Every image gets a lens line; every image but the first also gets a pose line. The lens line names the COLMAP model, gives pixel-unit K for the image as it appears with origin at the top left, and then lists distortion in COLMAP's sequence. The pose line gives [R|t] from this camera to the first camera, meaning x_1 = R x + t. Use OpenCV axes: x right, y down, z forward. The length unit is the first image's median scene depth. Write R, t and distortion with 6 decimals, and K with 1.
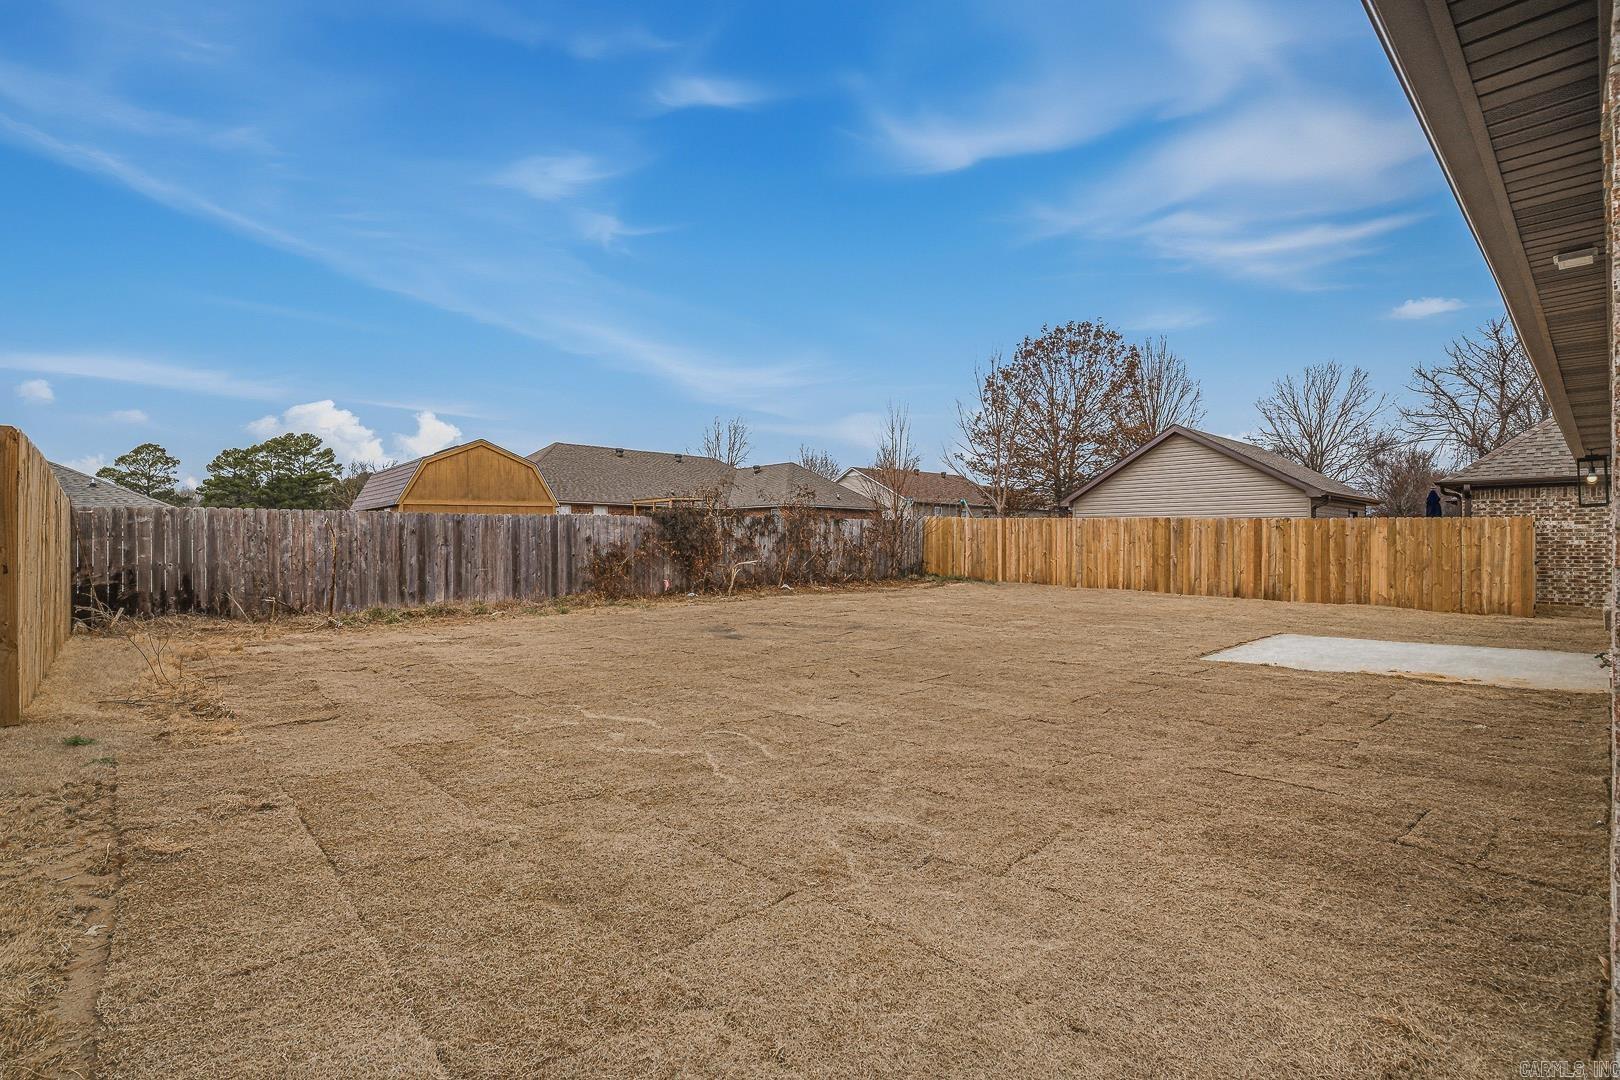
lens RADIAL K [[745.9, 0, 849.5], [0, 745.9, 548.1], [0, 0, 1]] dist [0.000770, -0.003402]
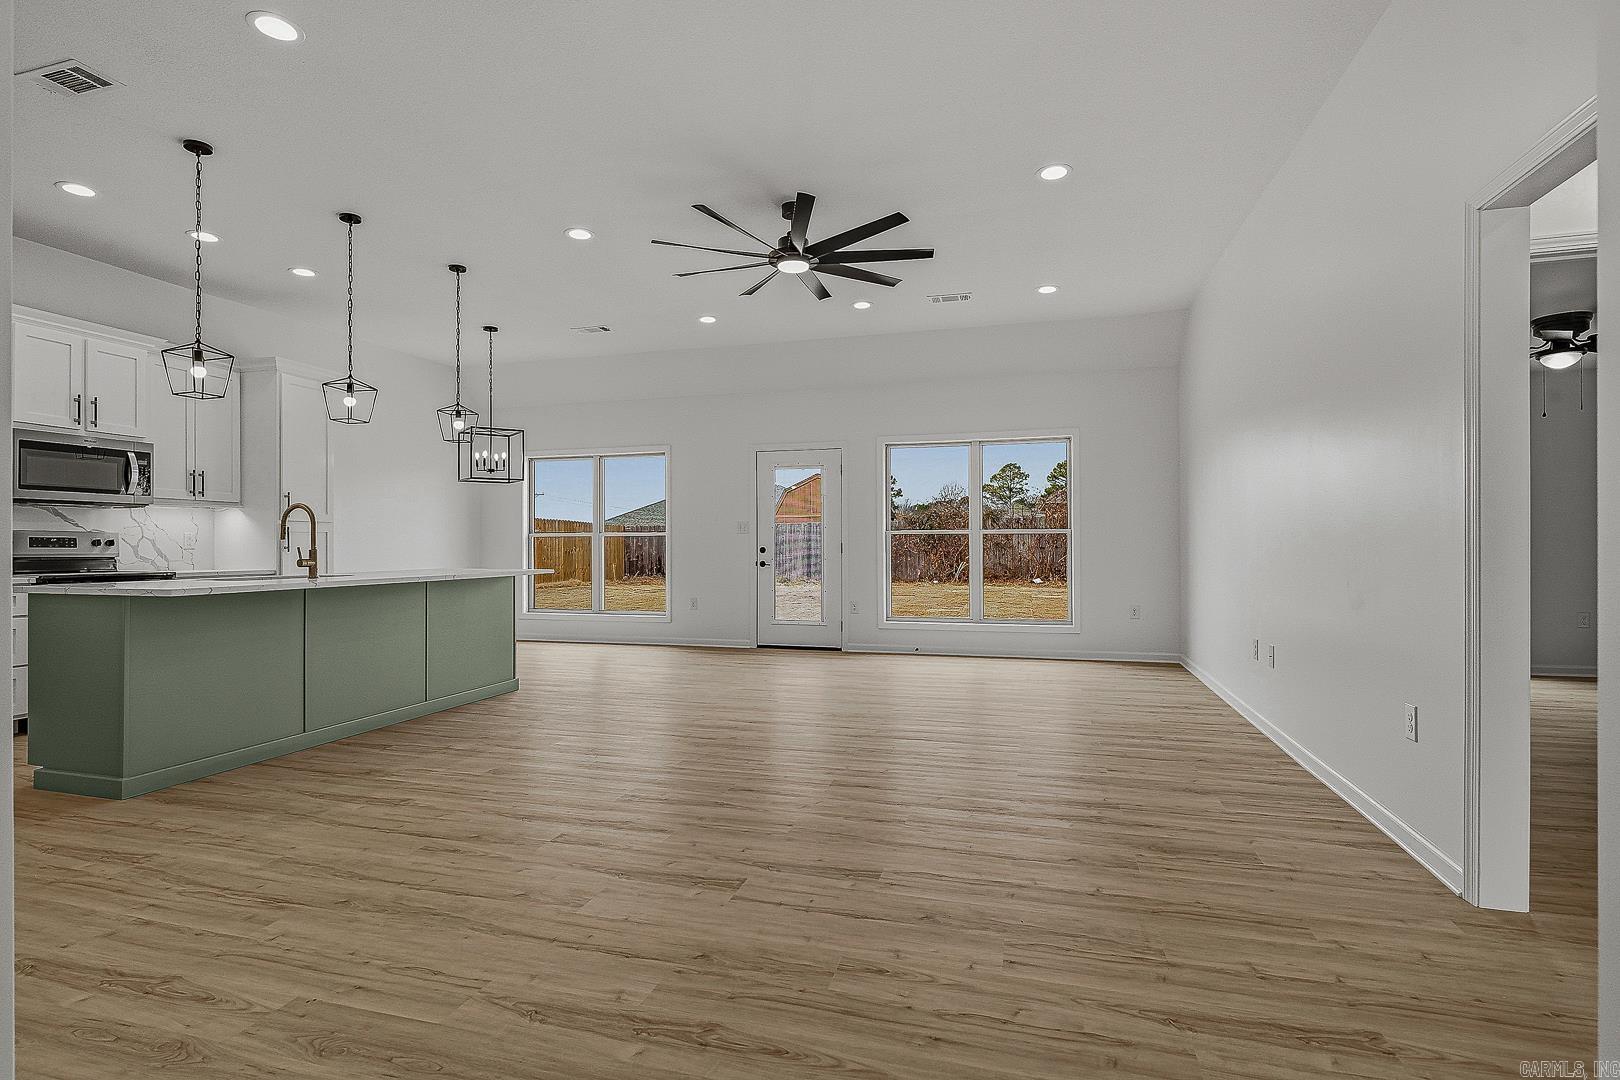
lens RADIAL K [[778.6, 0, 810.8], [0, 778.6, 538.5], [0, 0, 1]] dist [-0.005892, 0.001188]
pose [[0.494597, -0.005199, -0.869107, 0.628205], [-0.000207, 0.999981, -0.006099, -0.001607], [0.869122, 0.003197, 0.494587, 0.141526]]
